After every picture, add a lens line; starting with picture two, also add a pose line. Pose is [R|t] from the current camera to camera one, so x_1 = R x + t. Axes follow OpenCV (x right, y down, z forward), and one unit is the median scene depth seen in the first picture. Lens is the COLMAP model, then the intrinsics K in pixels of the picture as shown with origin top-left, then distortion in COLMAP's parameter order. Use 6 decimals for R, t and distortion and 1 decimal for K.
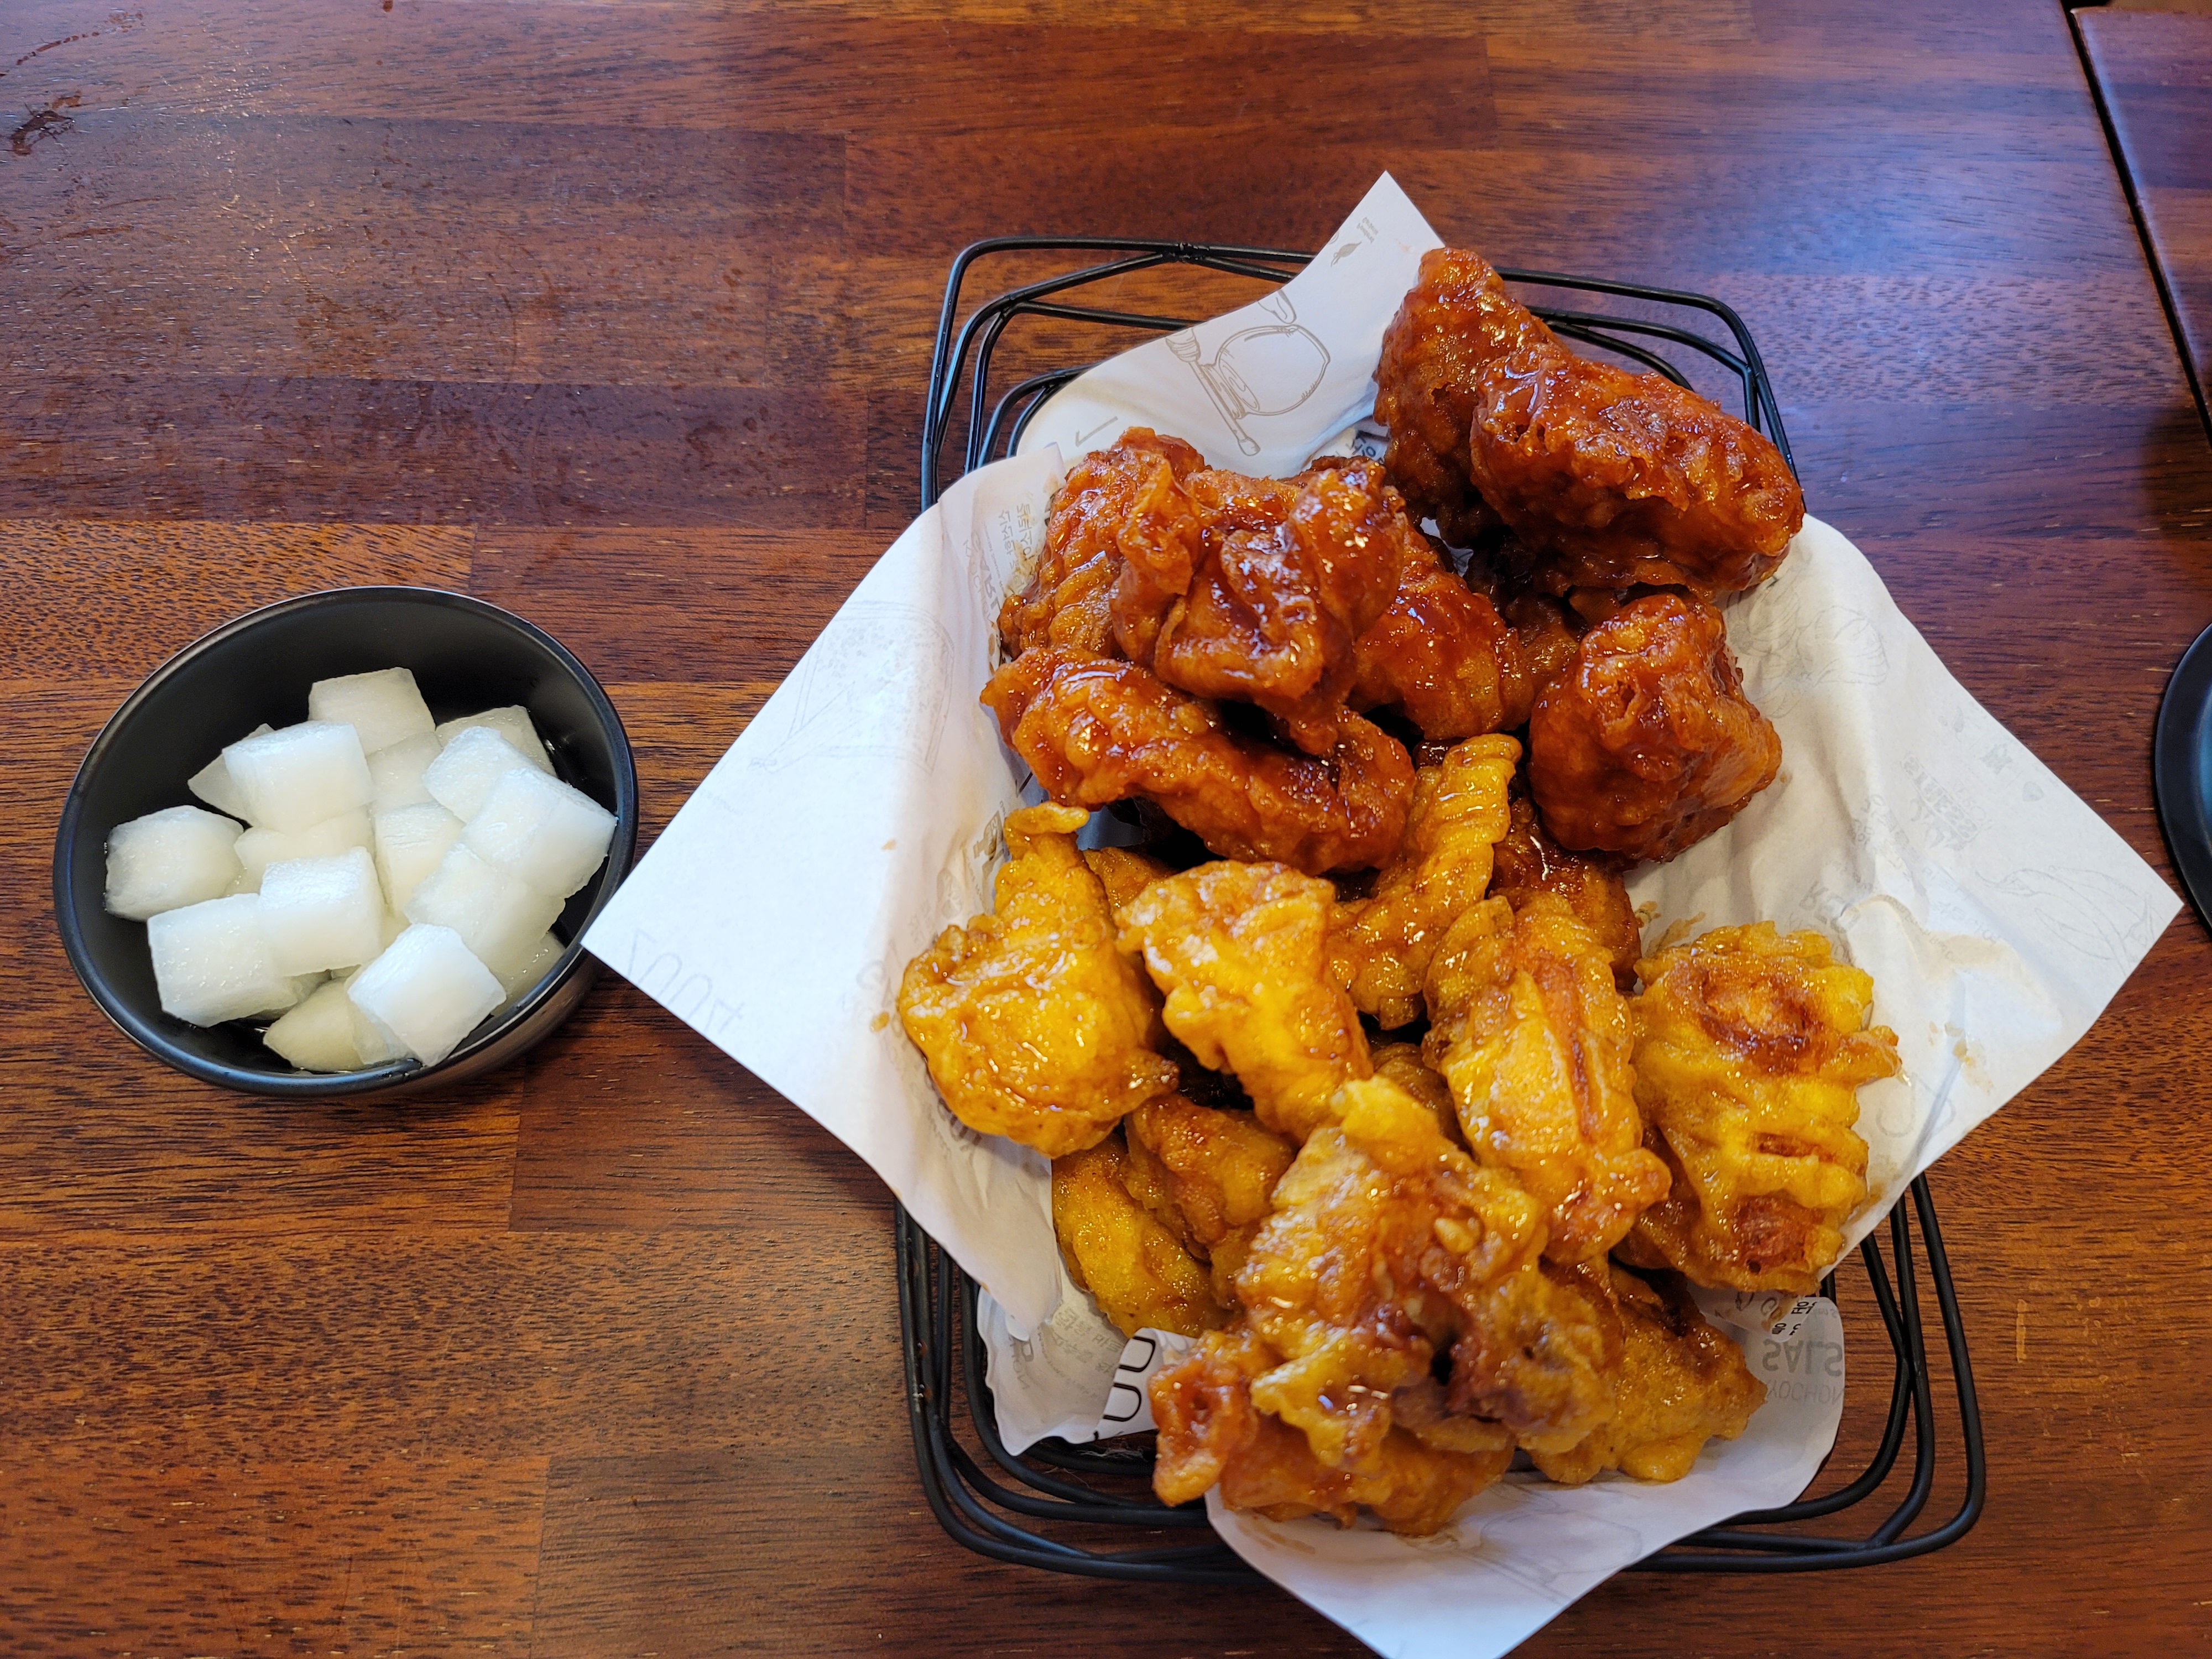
lens RADIAL K [[1626.0, 0, 1106.0], [0, 1626.0, 829.5], [0, 0, 1]] dist [-0.018221, 0.000553]
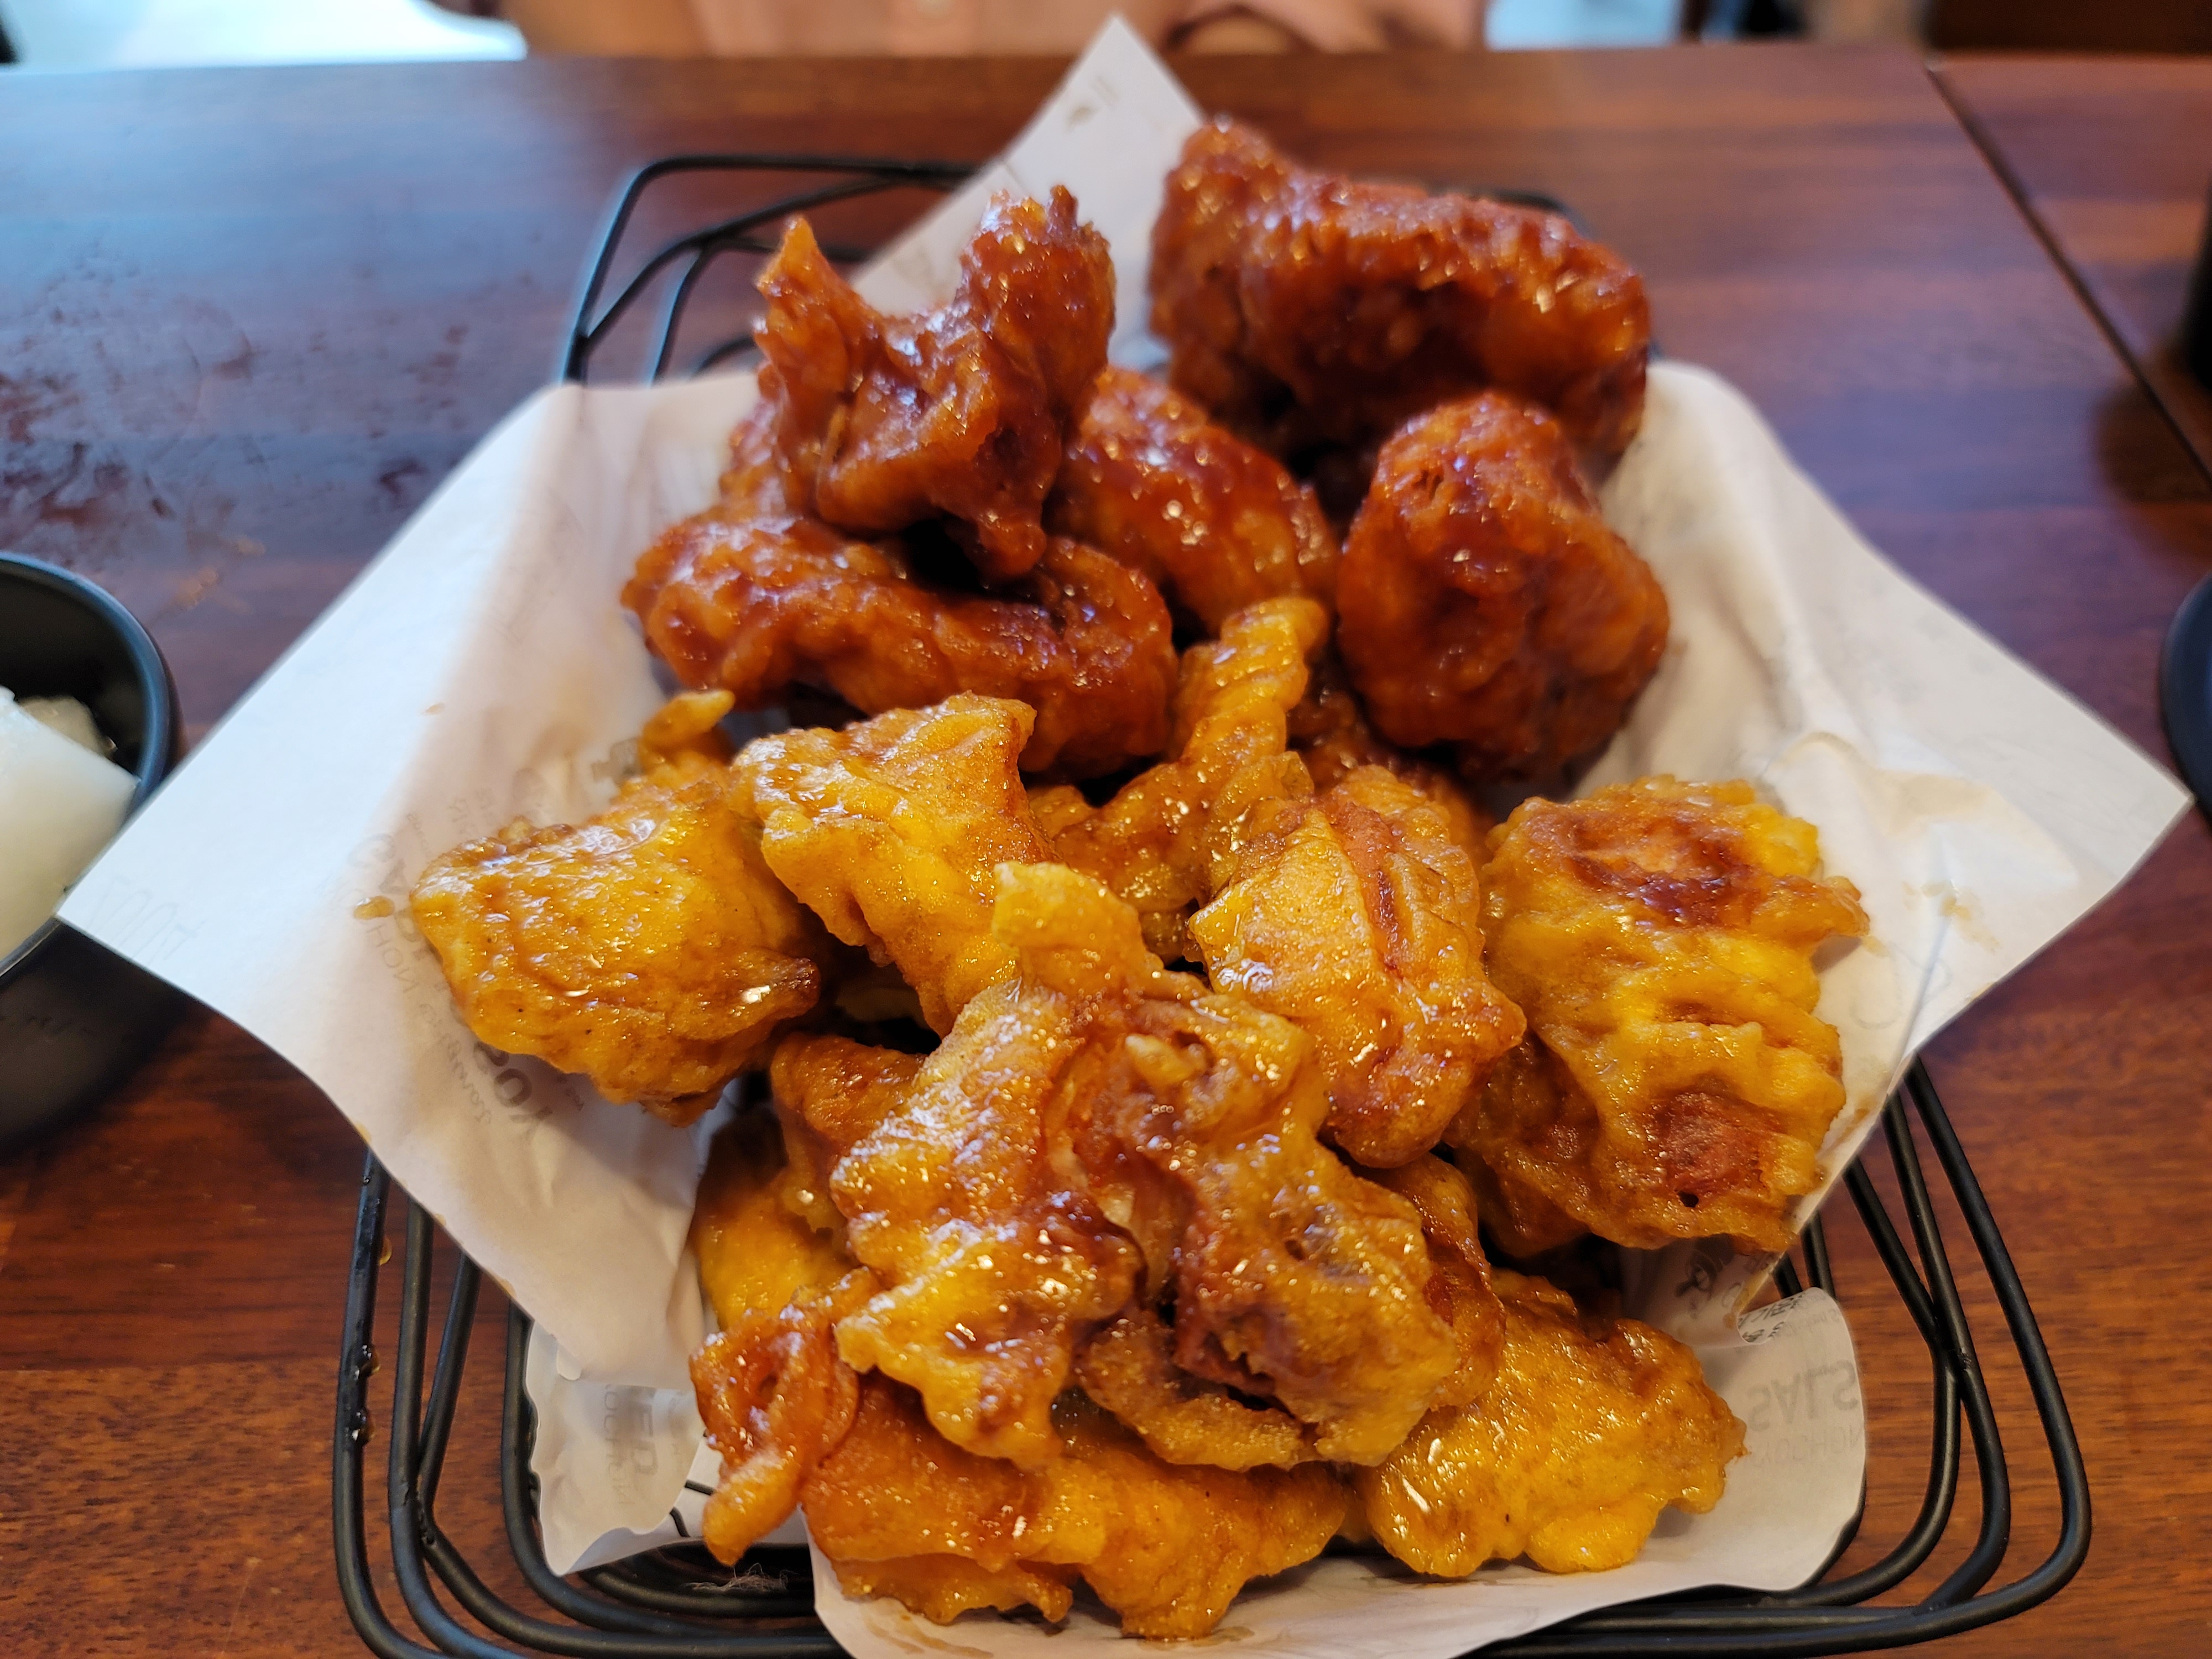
lens RADIAL K [[1730.2, 0, 1106.0], [0, 1730.2, 829.5], [0, 0, 1]] dist [-0.053767, 0.002242]
pose [[0.998491, -0.054314, 0.008058, 0.160372], [0.054619, 0.967435, -0.247157, 0.270835], [0.005628, 0.247224, 0.968942, 0.277400]]
